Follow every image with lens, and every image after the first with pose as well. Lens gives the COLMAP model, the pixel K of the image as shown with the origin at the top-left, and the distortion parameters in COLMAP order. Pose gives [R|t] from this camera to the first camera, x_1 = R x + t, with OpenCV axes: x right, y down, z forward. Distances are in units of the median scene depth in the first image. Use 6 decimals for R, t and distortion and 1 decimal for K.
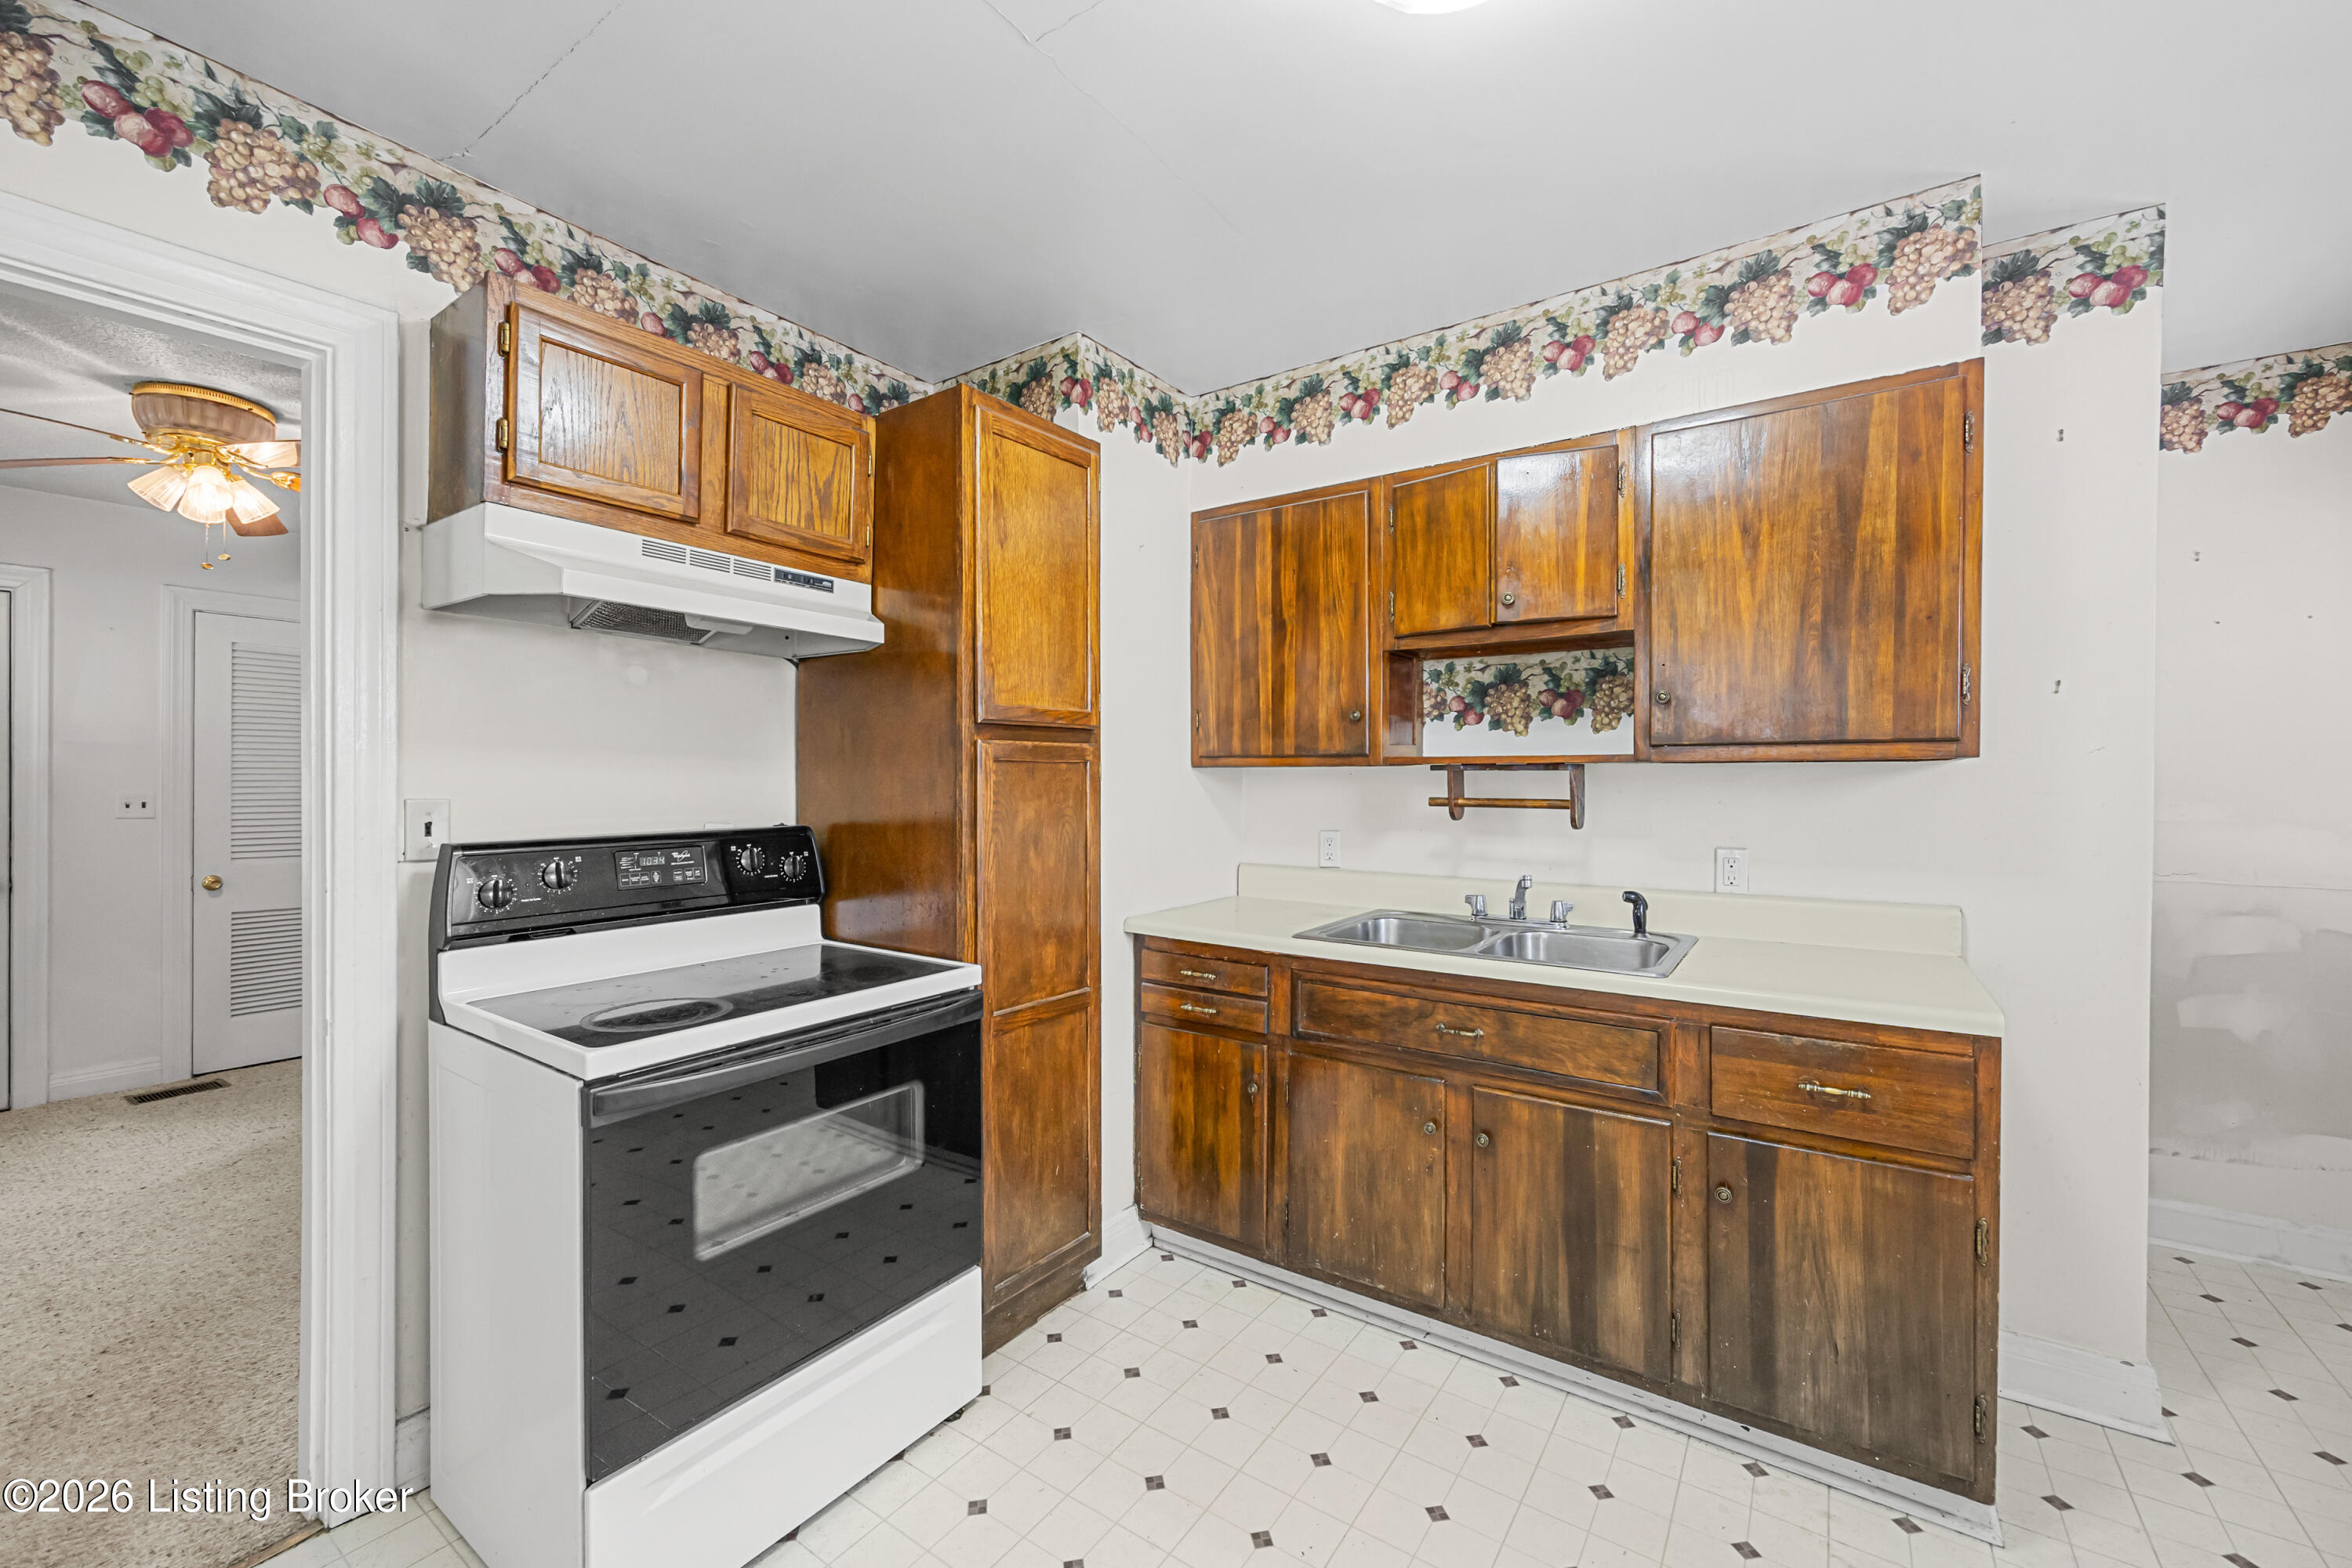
lens RADIAL K [[943.1, 0, 1176.0], [0, 943.1, 784.0], [0, 0, 1]] dist [-0.003538, -0.000302]
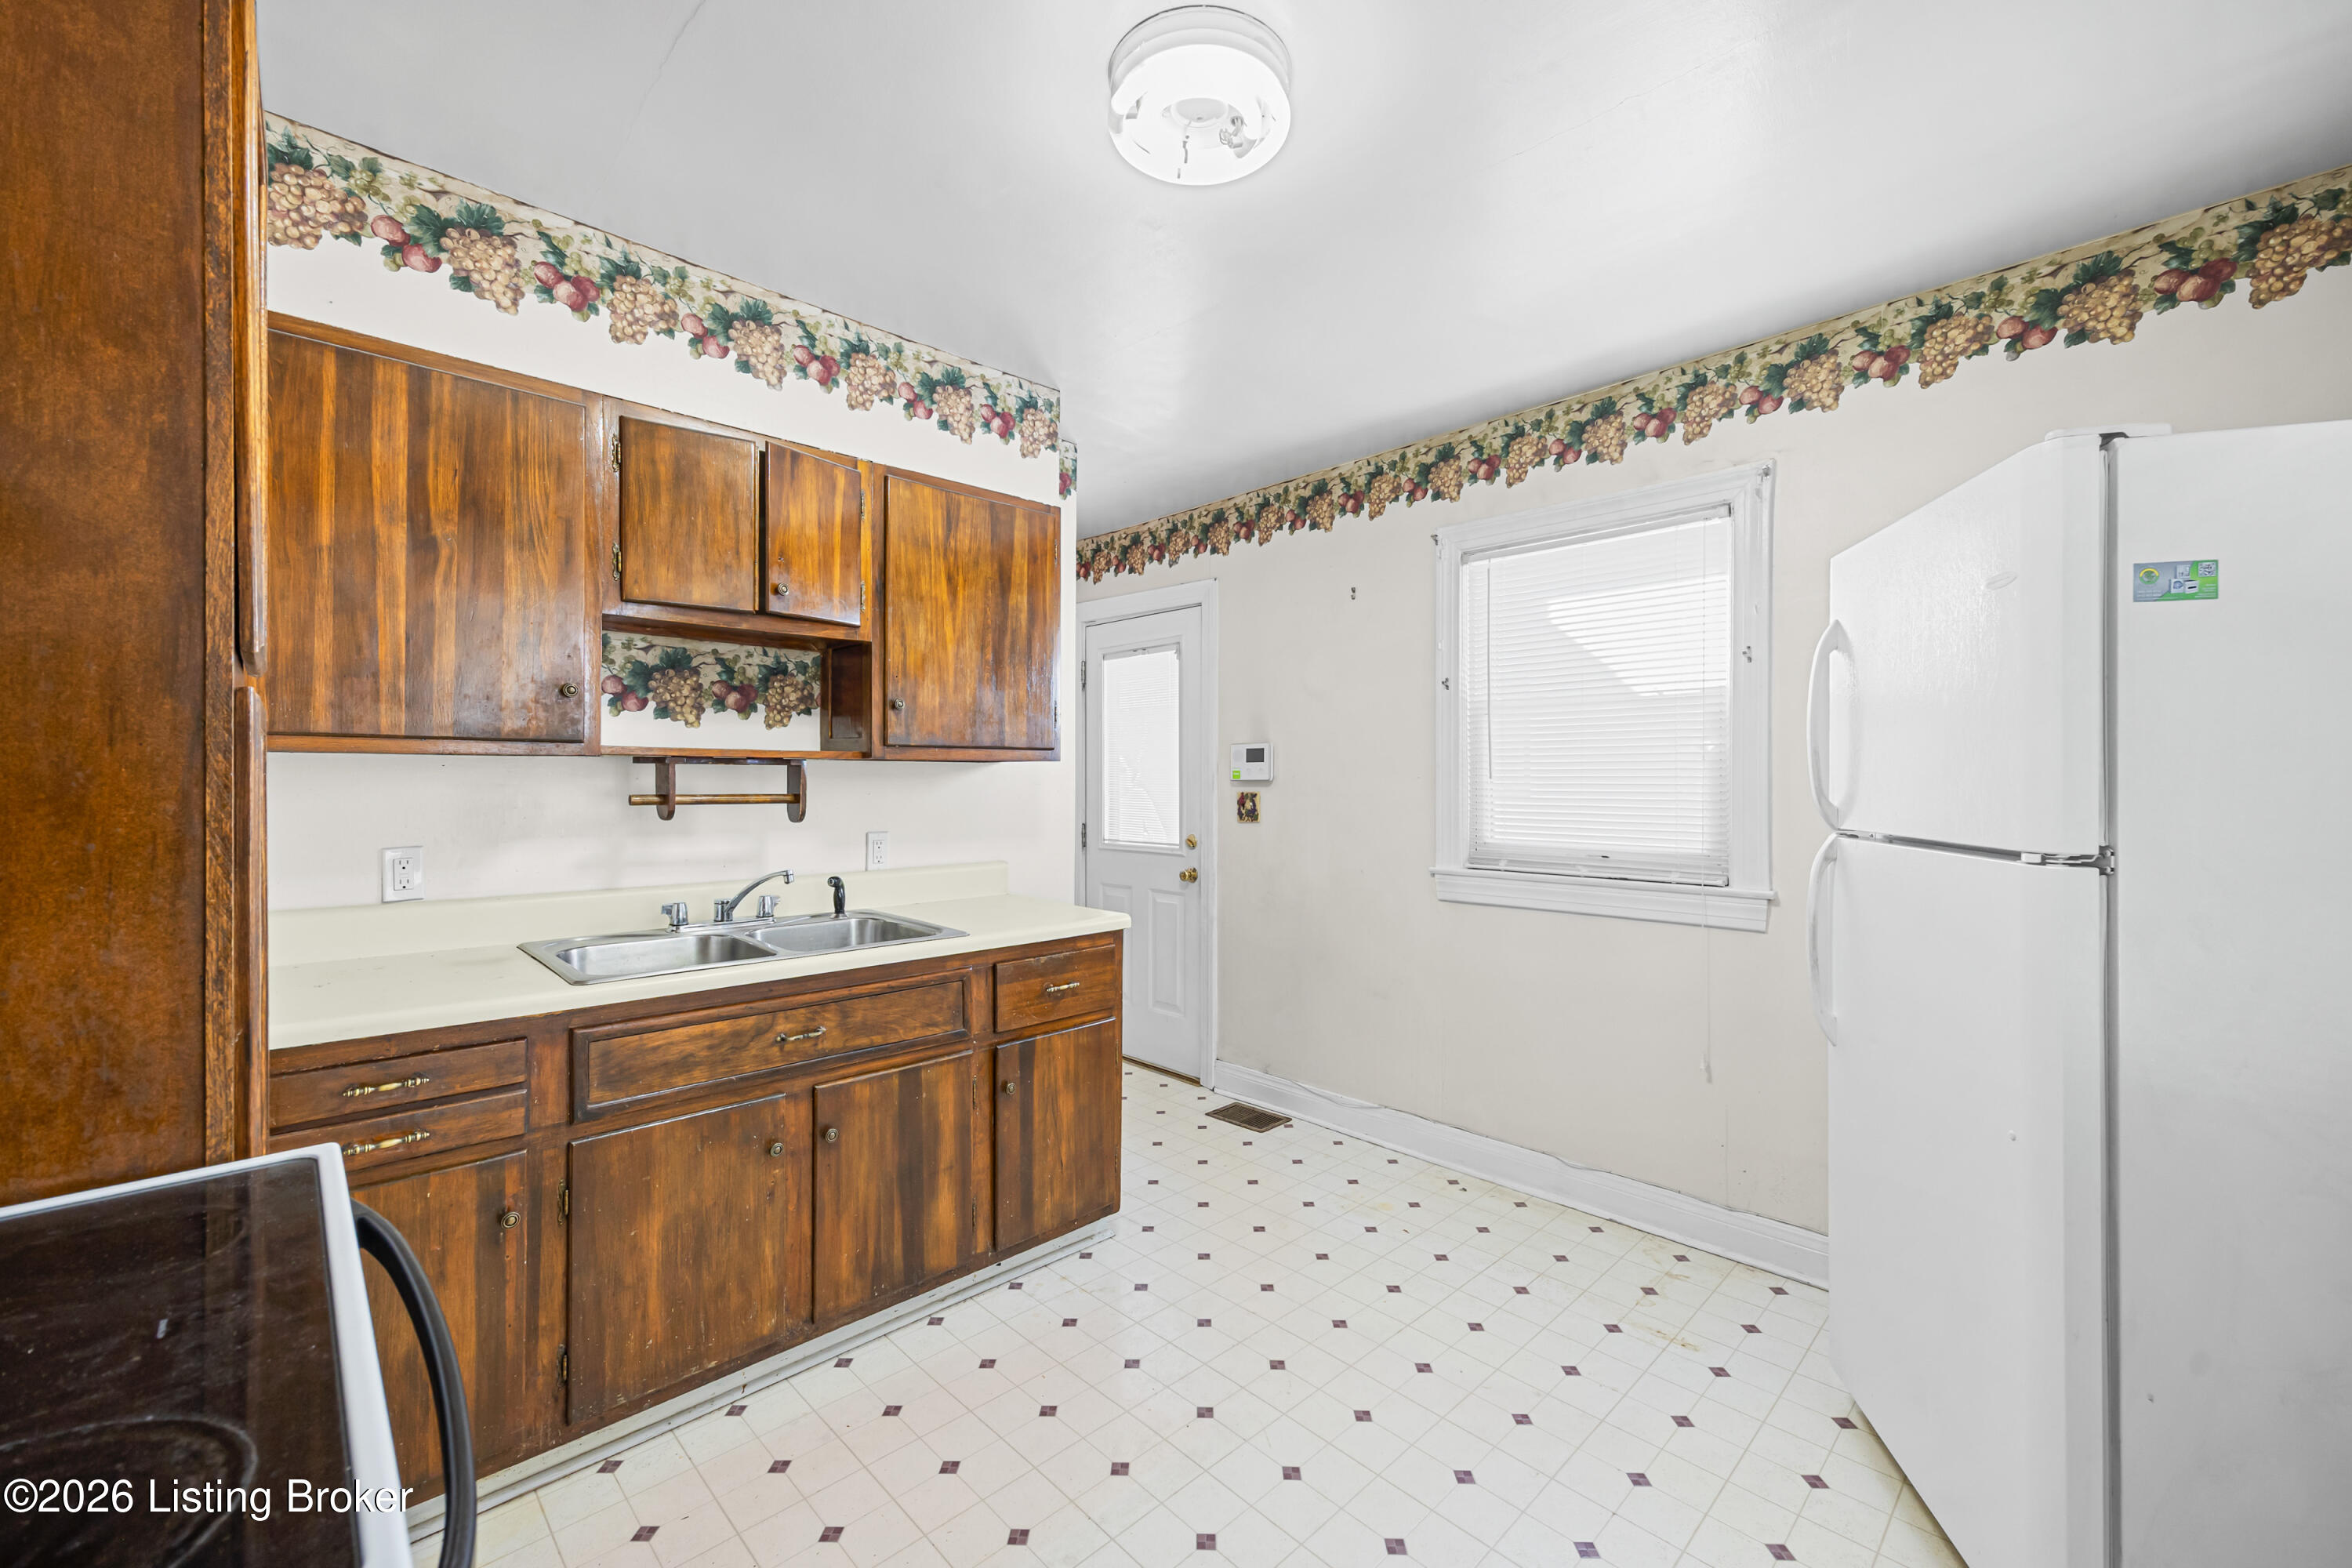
lens RADIAL K [[943.6, 0, 1170.8], [0, 943.6, 779.7], [0, 0, 1]] dist [0.001520, 0.000215]
pose [[0.191091, -0.002291, 0.981570, -0.533800], [0.002834, 0.999994, 0.001782, 0.000793], [-0.981568, 0.002441, 0.191097, 0.414952]]
